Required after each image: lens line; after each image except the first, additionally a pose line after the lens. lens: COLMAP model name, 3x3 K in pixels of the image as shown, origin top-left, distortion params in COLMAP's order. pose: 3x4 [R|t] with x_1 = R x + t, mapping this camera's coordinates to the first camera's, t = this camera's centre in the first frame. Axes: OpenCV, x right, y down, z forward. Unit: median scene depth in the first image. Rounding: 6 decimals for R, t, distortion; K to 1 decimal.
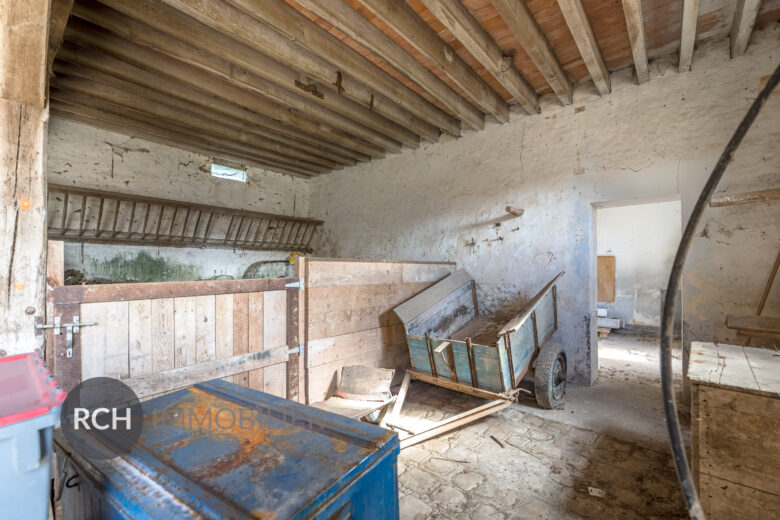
lens RADIAL K [[345.4, 0, 389.3], [0, 345.4, 265.0], [0, 0, 1]] dist [0.001765, 0.000412]
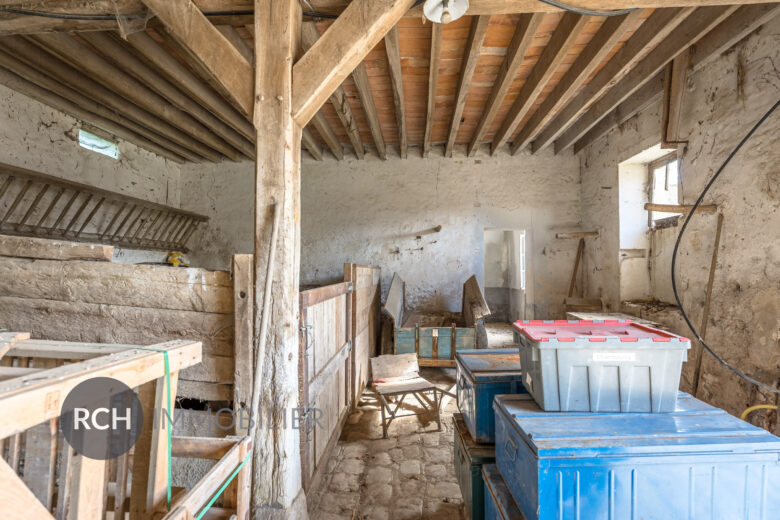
lens RADIAL K [[380.7, 0, 390.7], [0, 380.7, 260.0], [0, 0, 1]] dist [-0.004711, -0.000706]
pose [[0.805936, 0.019412, 0.591685, -0.553461], [-0.008175, 0.999732, -0.021664, -0.004356], [-0.591947, 0.012623, 0.805878, -0.045173]]
